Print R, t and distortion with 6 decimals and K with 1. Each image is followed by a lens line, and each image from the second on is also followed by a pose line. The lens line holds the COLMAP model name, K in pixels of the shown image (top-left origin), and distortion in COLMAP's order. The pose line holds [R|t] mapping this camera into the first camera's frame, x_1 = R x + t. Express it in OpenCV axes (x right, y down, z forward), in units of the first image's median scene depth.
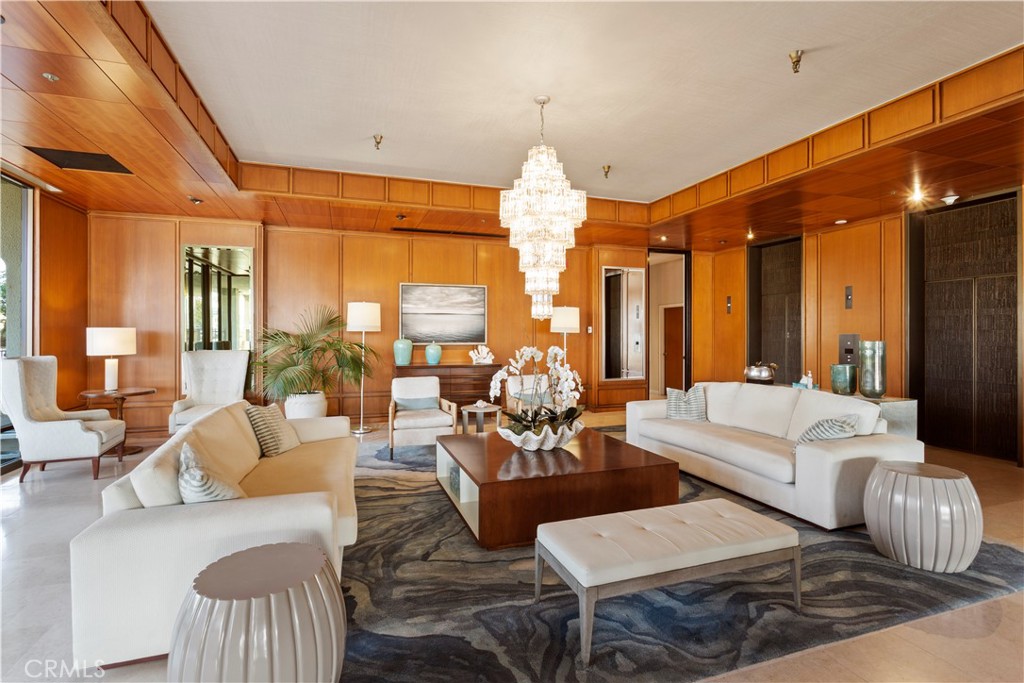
lens RADIAL K [[487.3, 0, 512.6], [0, 487.3, 337.3], [0, 0, 1]] dist [-0.002162, 0.001578]
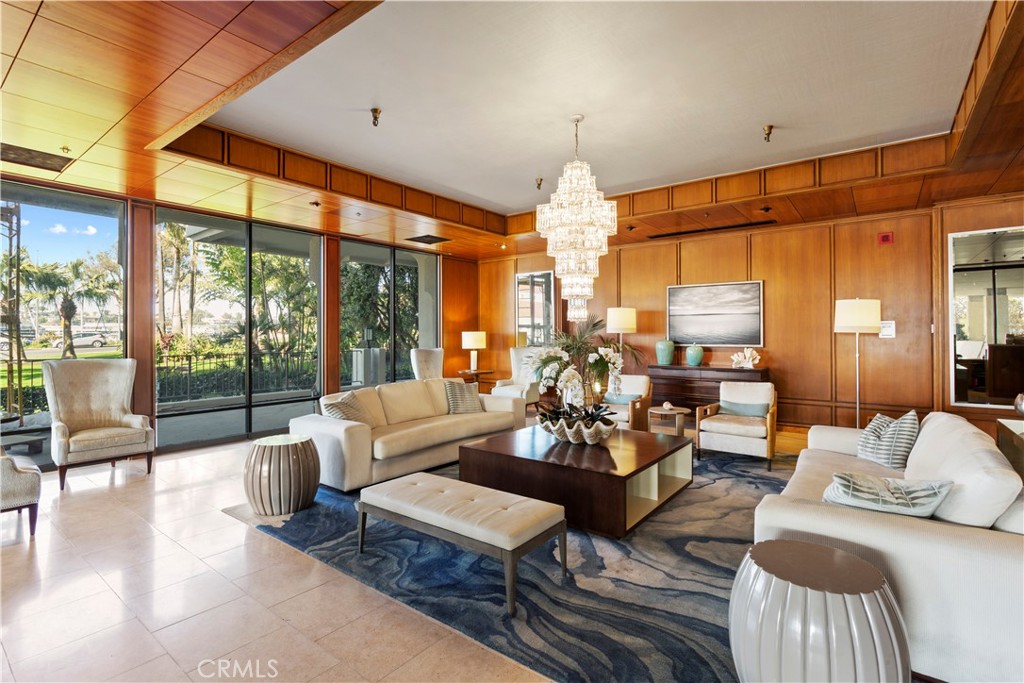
lens RADIAL K [[487.3, 0, 512.4], [0, 487.3, 336.3], [0, 0, 1]] dist [-0.002162, 0.001578]
pose [[0.550802, 0.000839, -0.834636, 0.883952], [-0.005243, 0.999983, -0.002455, -0.000921], [0.834620, 0.005729, 0.550797, 0.289062]]
